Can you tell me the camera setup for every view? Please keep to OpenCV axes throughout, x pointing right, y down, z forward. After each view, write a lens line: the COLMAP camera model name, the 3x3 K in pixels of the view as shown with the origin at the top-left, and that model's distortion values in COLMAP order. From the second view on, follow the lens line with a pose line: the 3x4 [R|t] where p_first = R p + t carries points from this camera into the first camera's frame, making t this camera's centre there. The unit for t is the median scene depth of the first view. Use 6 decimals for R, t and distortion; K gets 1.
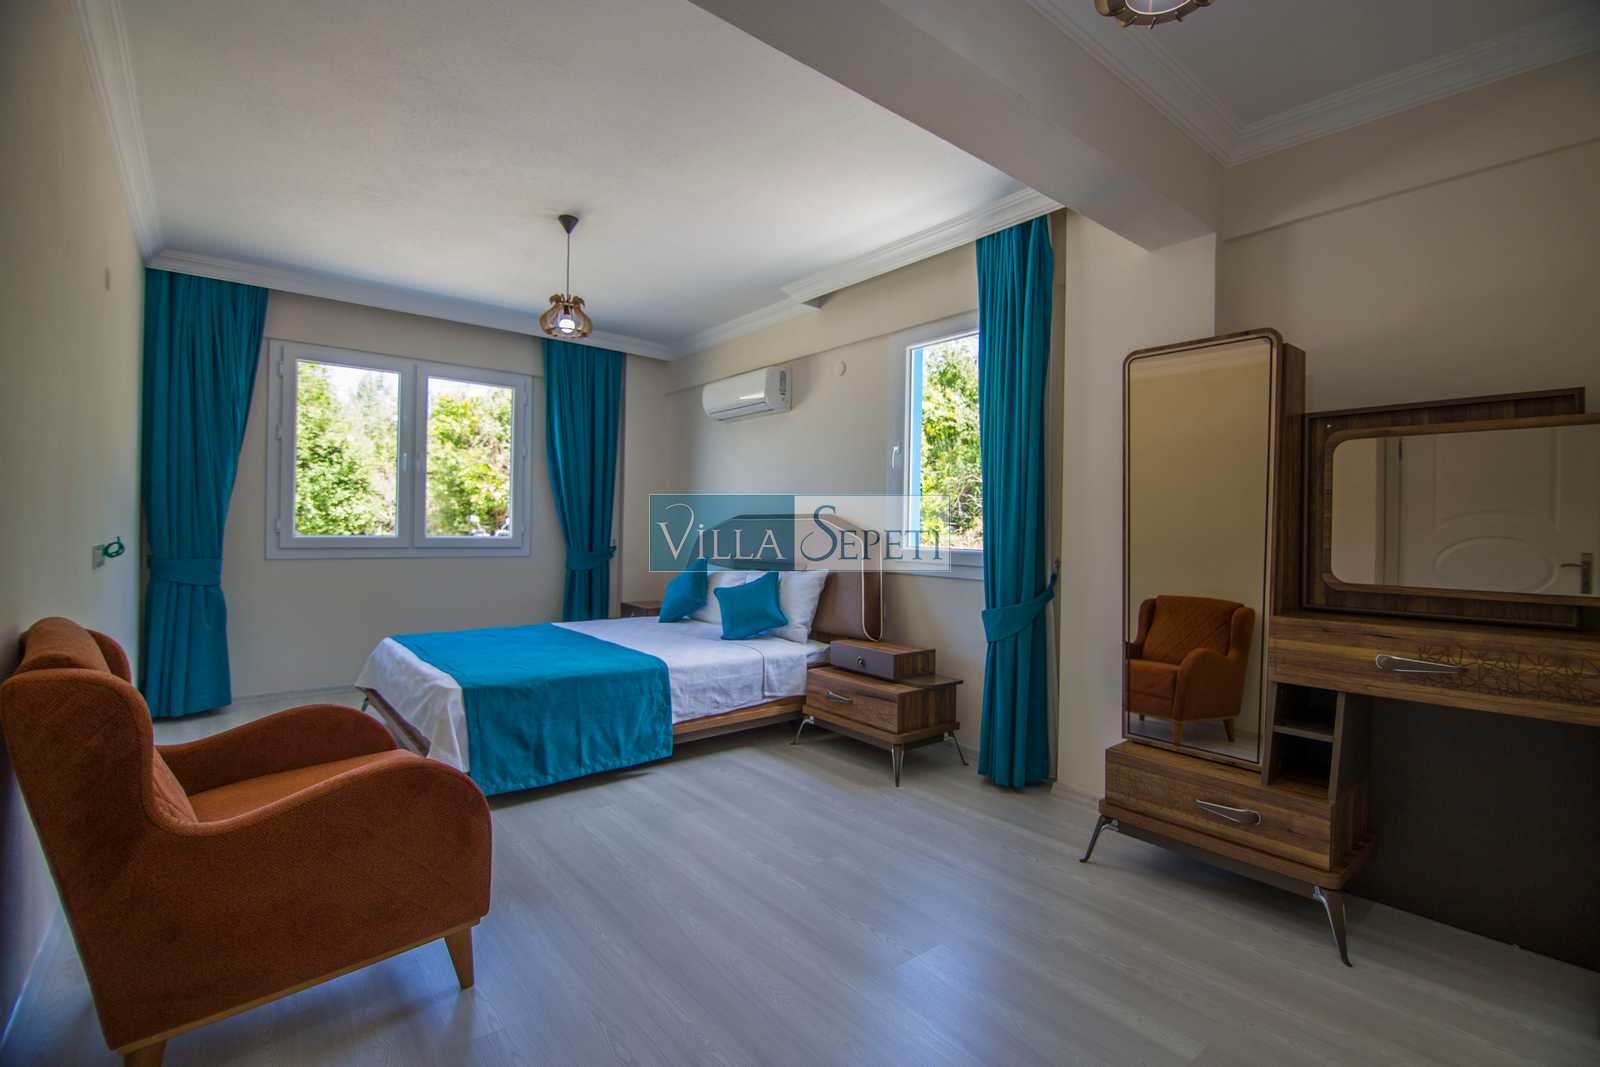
lens RADIAL K [[710.1, 0, 801.5], [0, 710.1, 529.1], [0, 0, 1]] dist [-0.002855, -0.010538]
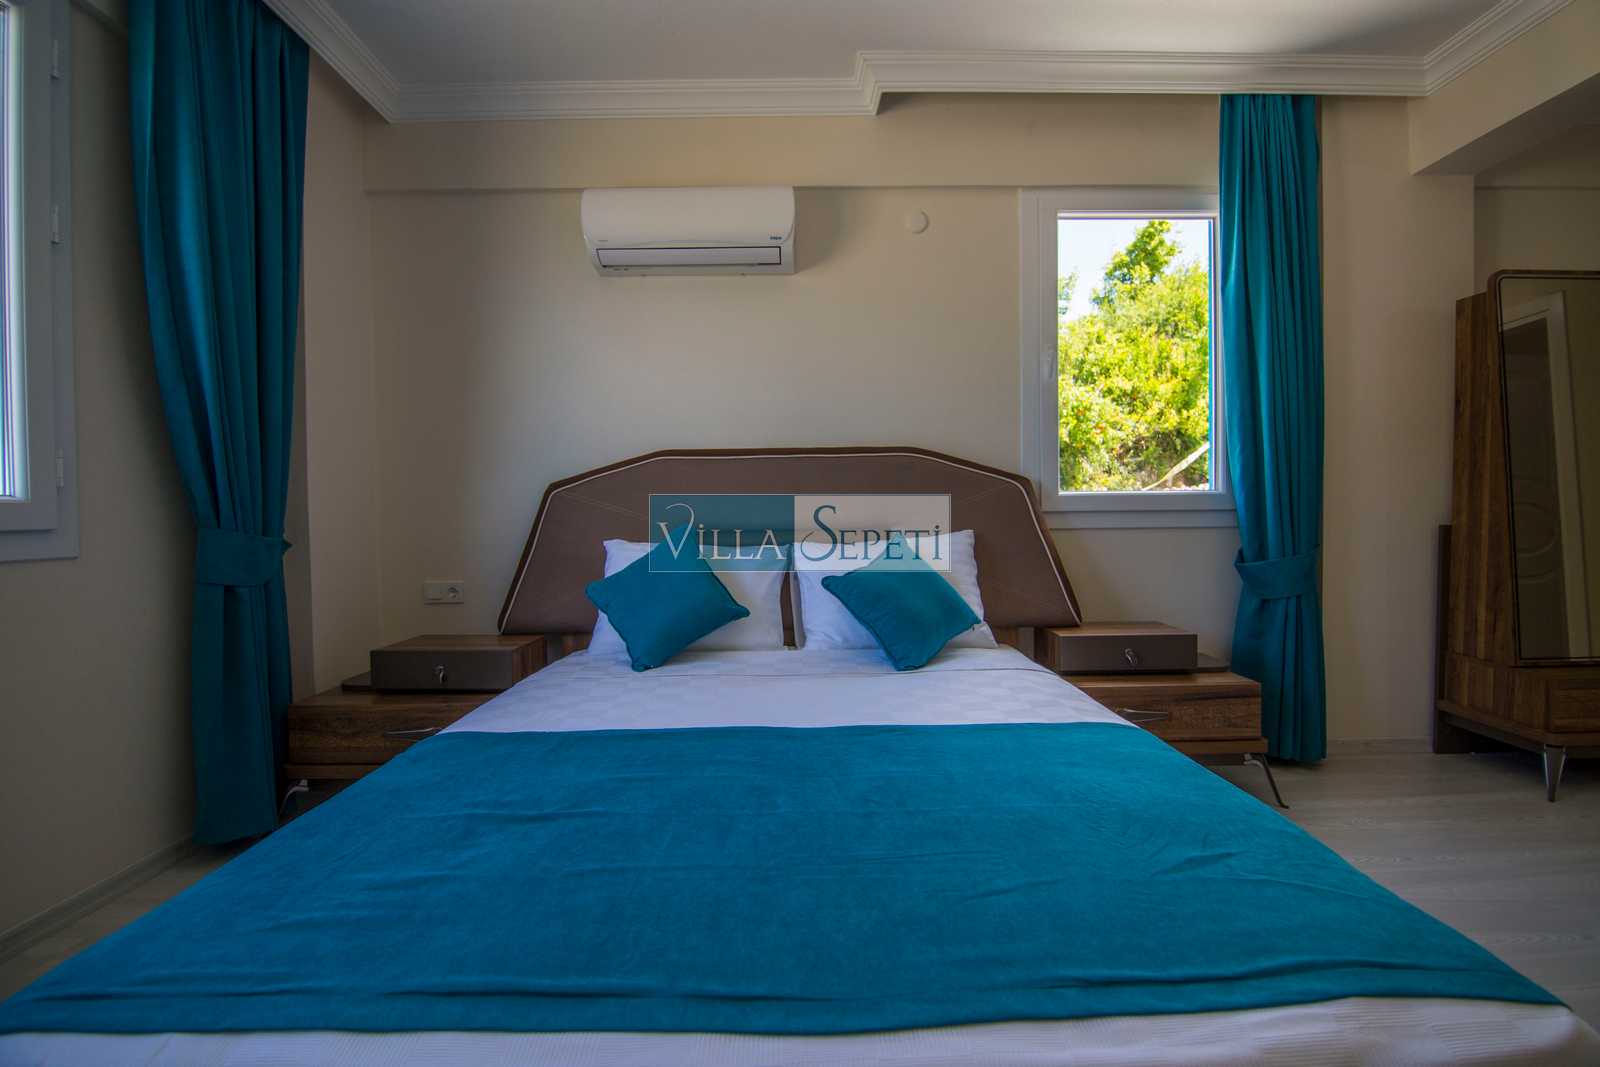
lens RADIAL K [[710.1, 0, 801.5], [0, 710.1, 529.1], [0, 0, 1]] dist [-0.002855, -0.010538]
pose [[0.634000, -0.055991, 0.771304, -0.624176], [0.020442, 0.998240, 0.055662, 0.018581], [-0.773063, -0.019523, 0.634029, 0.787411]]
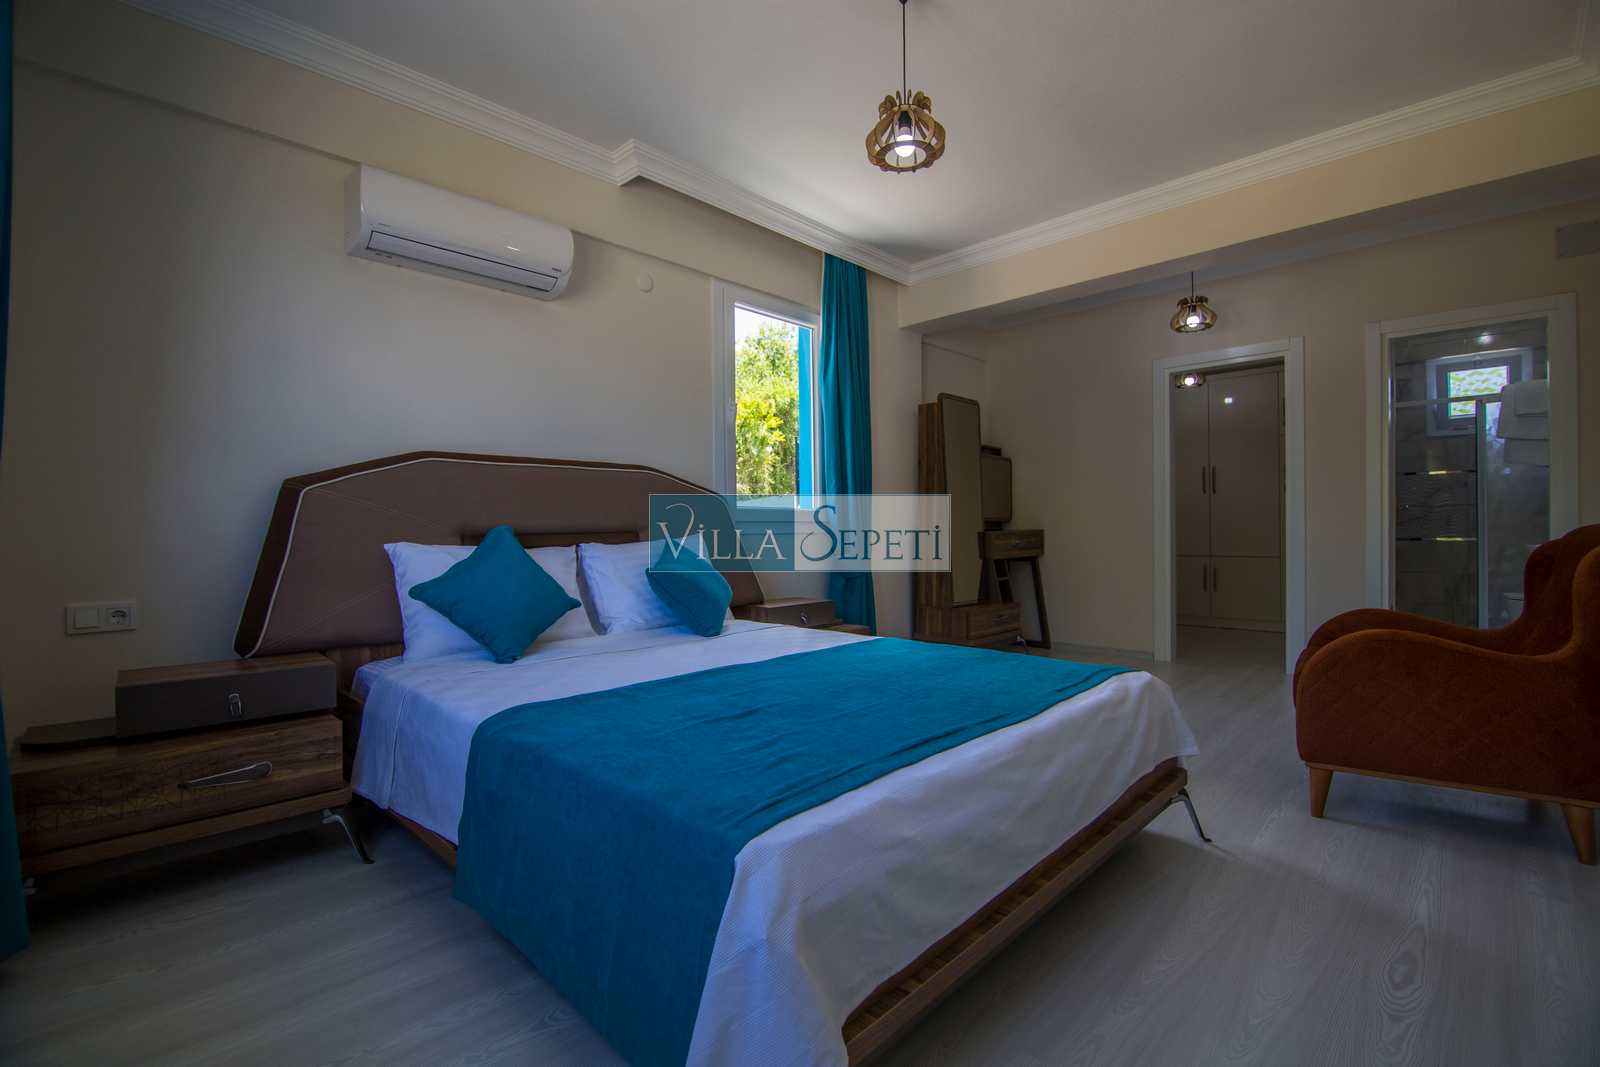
lens RADIAL K [[710.1, 0, 801.5], [0, 710.1, 529.1], [0, 0, 1]] dist [-0.002855, -0.010538]
pose [[-0.103073, -0.025754, 0.994340, -0.896187], [-0.006862, 0.999659, 0.025180, 0.032930], [-0.994650, -0.004228, -0.103214, 1.073229]]
